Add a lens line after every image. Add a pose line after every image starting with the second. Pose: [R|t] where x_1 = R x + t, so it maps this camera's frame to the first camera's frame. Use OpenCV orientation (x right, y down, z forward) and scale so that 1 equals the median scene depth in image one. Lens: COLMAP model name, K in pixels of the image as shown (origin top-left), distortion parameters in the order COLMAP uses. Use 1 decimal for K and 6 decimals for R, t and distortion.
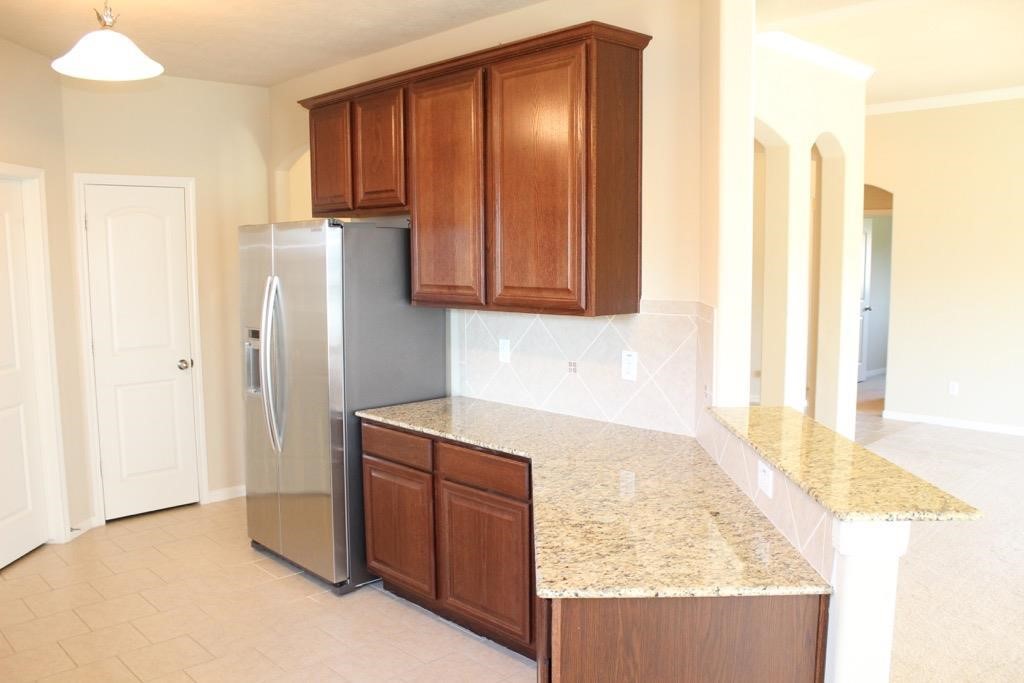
lens RADIAL K [[851.4, 0, 505.8], [0, 851.4, 340.3], [0, 0, 1]] dist [-0.145550, 0.118577]
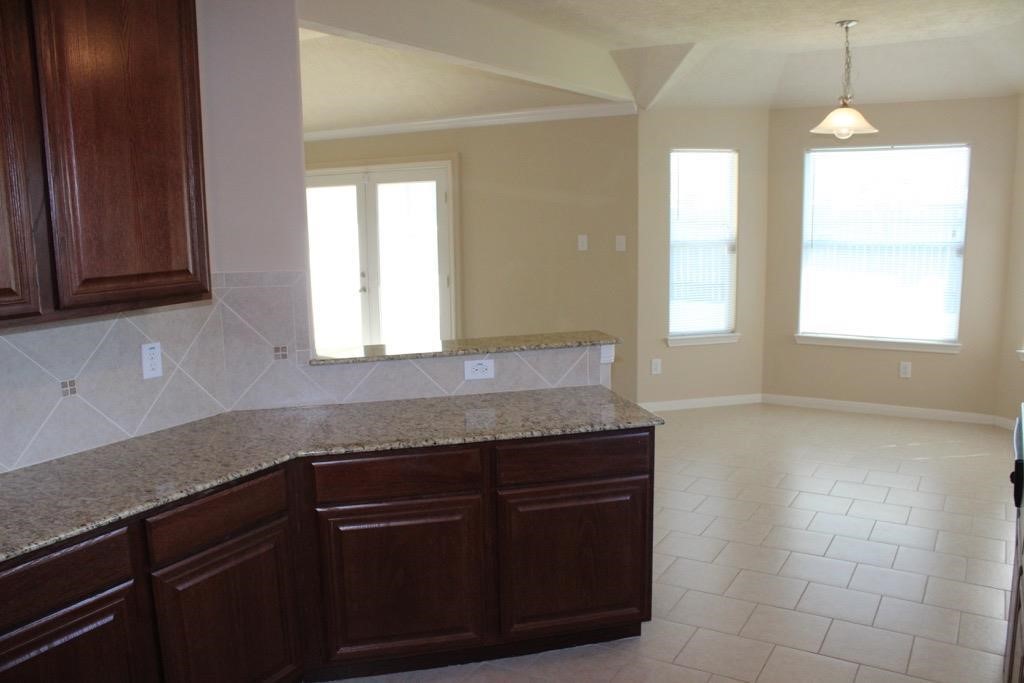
lens RADIAL K [[851.4, 0, 508.4], [0, 851.4, 341.8], [0, 0, 1]] dist [-0.145550, 0.118577]
pose [[-0.264220, -0.139624, 0.954303, -0.778738], [0.122897, 0.976525, 0.176902, -0.096611], [-0.956600, 0.164022, -0.240858, 0.908679]]
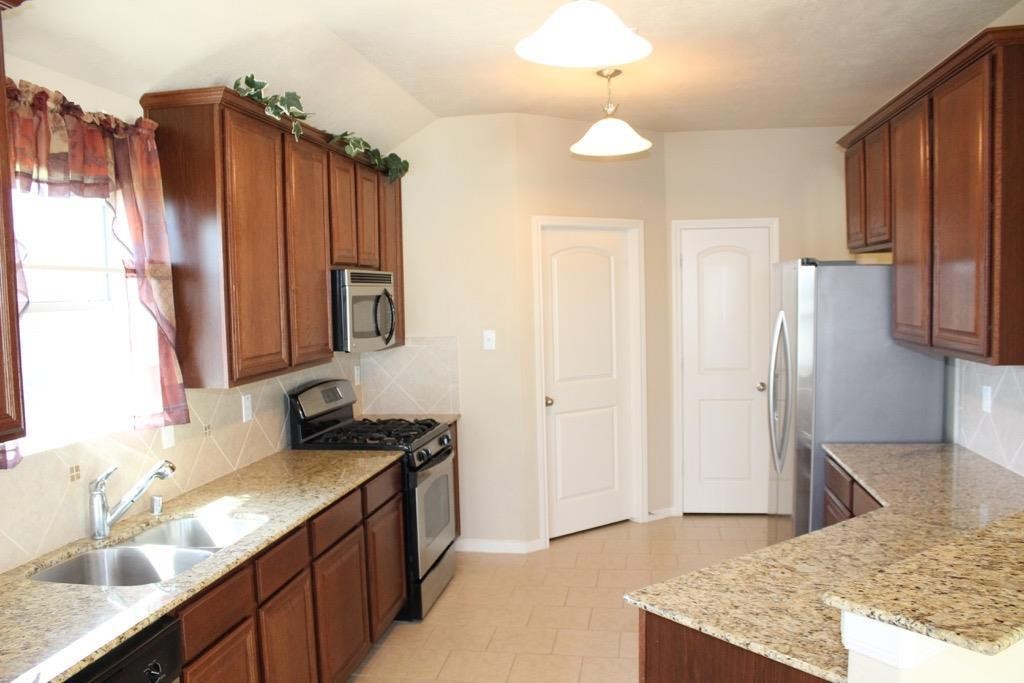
lens RADIAL K [[851.4, 0, 517.3], [0, 851.4, 345.3], [0, 0, 1]] dist [-0.145550, 0.118577]
pose [[0.616153, 0.048680, -0.786121, 0.456666], [-0.066965, 0.997712, 0.009296, -0.023376], [0.784775, 0.046915, 0.618003, 0.089090]]
